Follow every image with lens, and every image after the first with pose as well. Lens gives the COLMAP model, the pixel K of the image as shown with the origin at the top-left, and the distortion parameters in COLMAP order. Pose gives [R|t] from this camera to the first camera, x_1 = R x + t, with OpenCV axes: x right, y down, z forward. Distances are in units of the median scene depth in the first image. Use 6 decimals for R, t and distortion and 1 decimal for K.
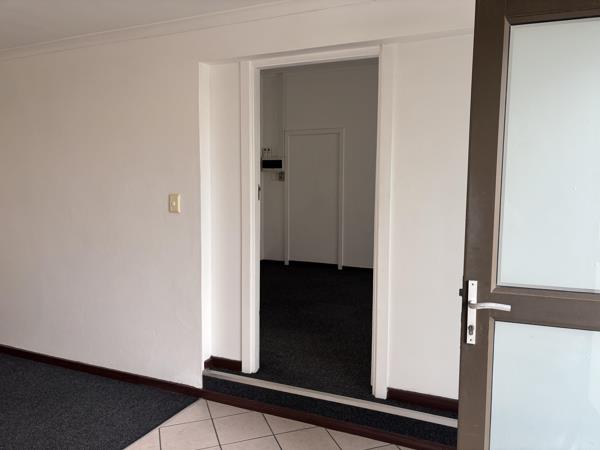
lens RADIAL K [[449.2, 0, 300.0], [0, 449.2, 225.0], [0, 0, 1]] dist [0.038832, -0.038876]
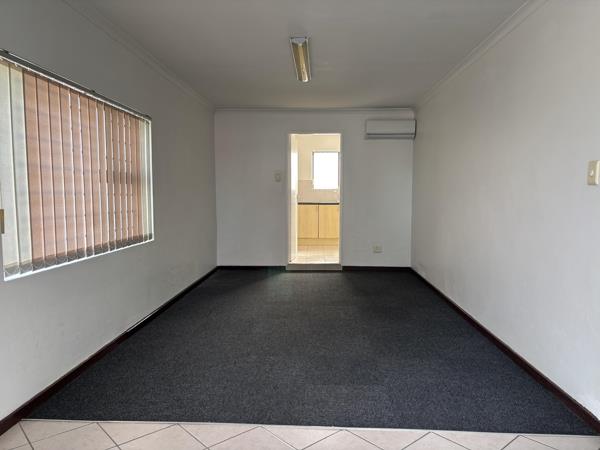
lens RADIAL K [[449.2, 0, 300.0], [0, 449.2, 225.0], [0, 0, 1]] dist [0.038832, -0.038876]
pose [[0.361354, 0.058252, -0.930607, 0.269671], [-0.073820, 0.996701, 0.033725, 0.052341], [0.929502, 0.056511, 0.364462, 0.256573]]
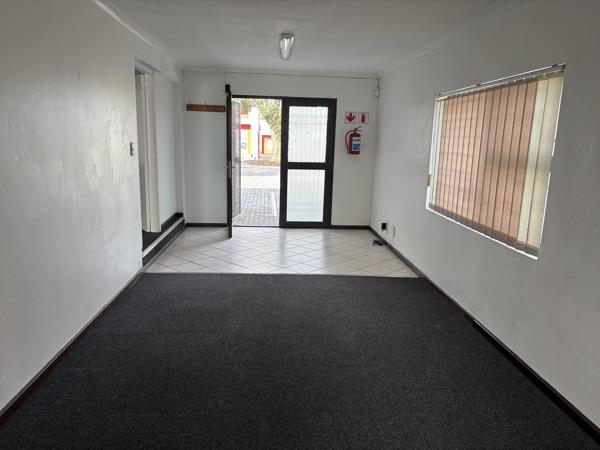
lens RADIAL K [[449.2, 0, 300.0], [0, 449.2, 225.0], [0, 0, 1]] dist [0.038832, -0.038876]
pose [[-0.463568, -0.190811, 0.865272, -1.785406], [0.036963, 0.971523, 0.234045, -0.123245], [-0.885290, 0.140479, -0.443314, 1.181765]]
